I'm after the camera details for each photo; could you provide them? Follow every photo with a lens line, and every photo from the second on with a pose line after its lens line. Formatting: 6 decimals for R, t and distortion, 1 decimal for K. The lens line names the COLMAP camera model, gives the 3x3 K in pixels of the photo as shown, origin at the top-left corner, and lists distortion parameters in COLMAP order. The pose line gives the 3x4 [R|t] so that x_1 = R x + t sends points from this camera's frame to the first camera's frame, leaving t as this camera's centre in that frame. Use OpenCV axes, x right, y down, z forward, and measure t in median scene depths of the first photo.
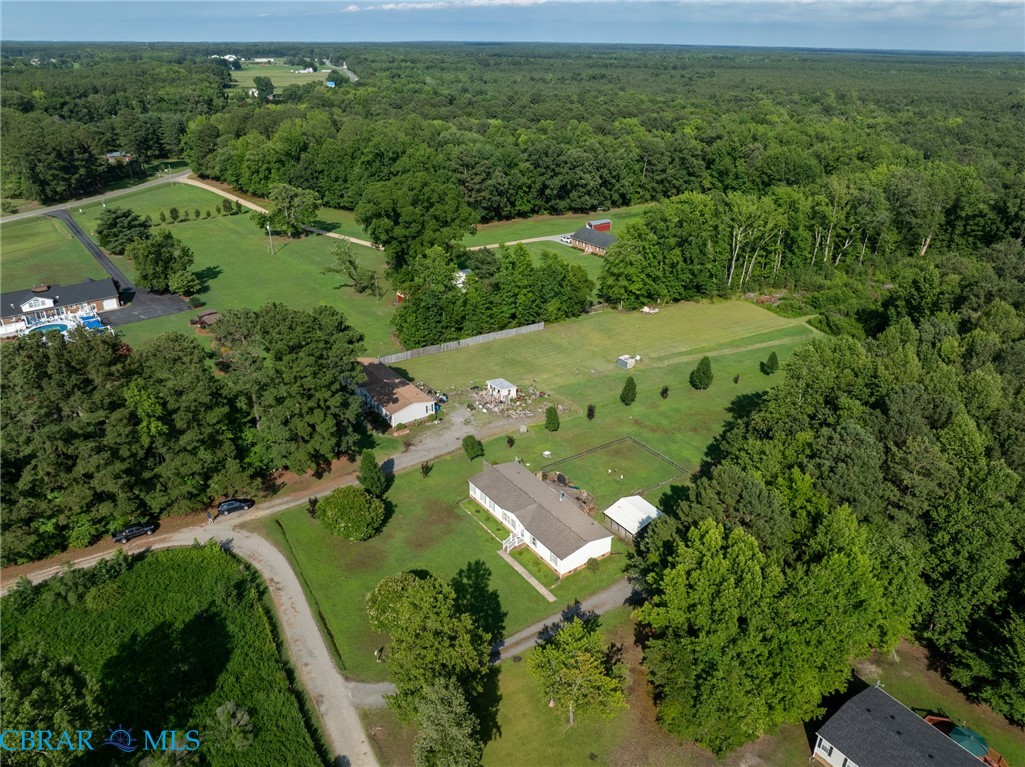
lens RADIAL K [[724.6, 0, 519.5], [0, 724.6, 382.7], [0, 0, 1]] dist [-0.049727, 0.020289]
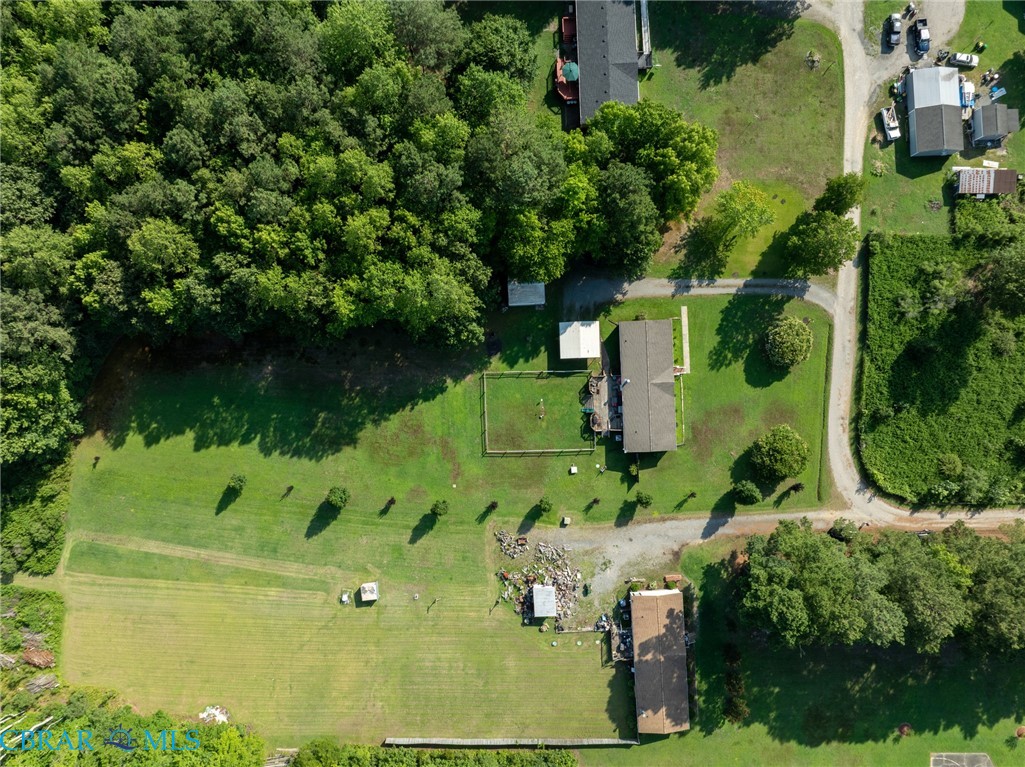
lens RADIAL K [[724.6, 0, 511.8], [0, 724.6, 378.7], [0, 0, 1]] dist [-0.049727, 0.020289]
pose [[-0.835952, -0.548309, -0.023250, 0.258321], [0.227863, -0.385316, 0.894209, -0.990460], [-0.499262, 0.742219, 0.447045, 0.576581]]
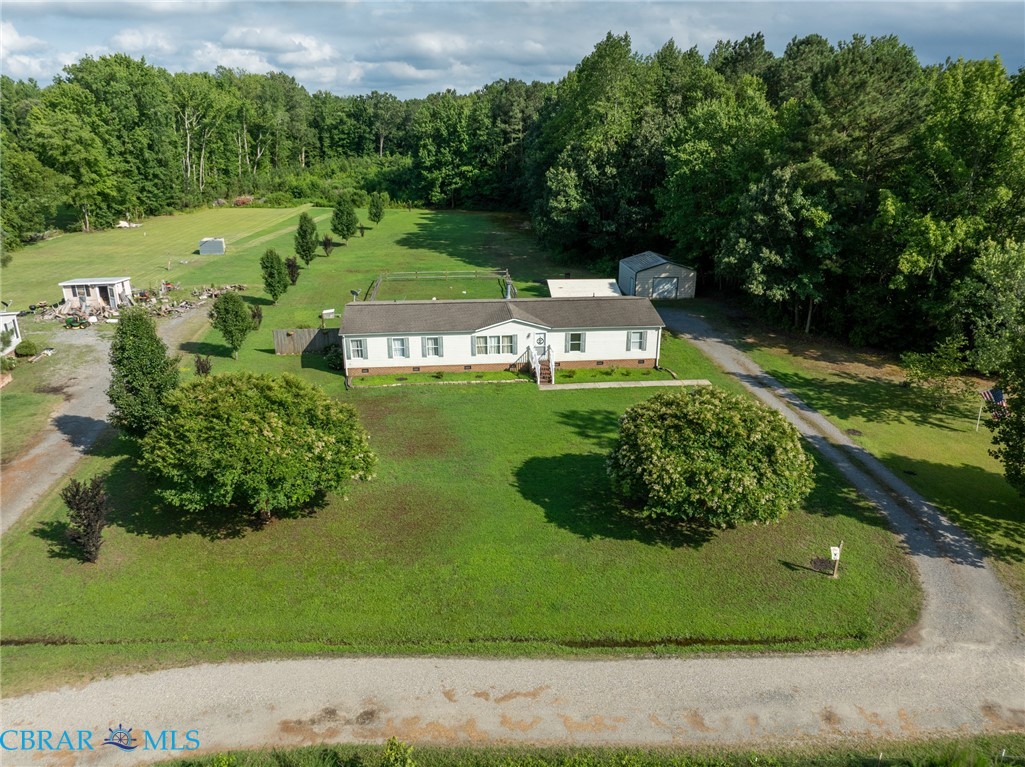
lens RADIAL K [[724.6, 0, 519.3], [0, 724.6, 381.3], [0, 0, 1]] dist [-0.049727, 0.020289]
pose [[0.484615, -0.315588, 0.815814, -0.422787], [0.381411, 0.915556, 0.127604, 0.156734], [-0.787194, 0.249322, 0.564061, 0.725149]]
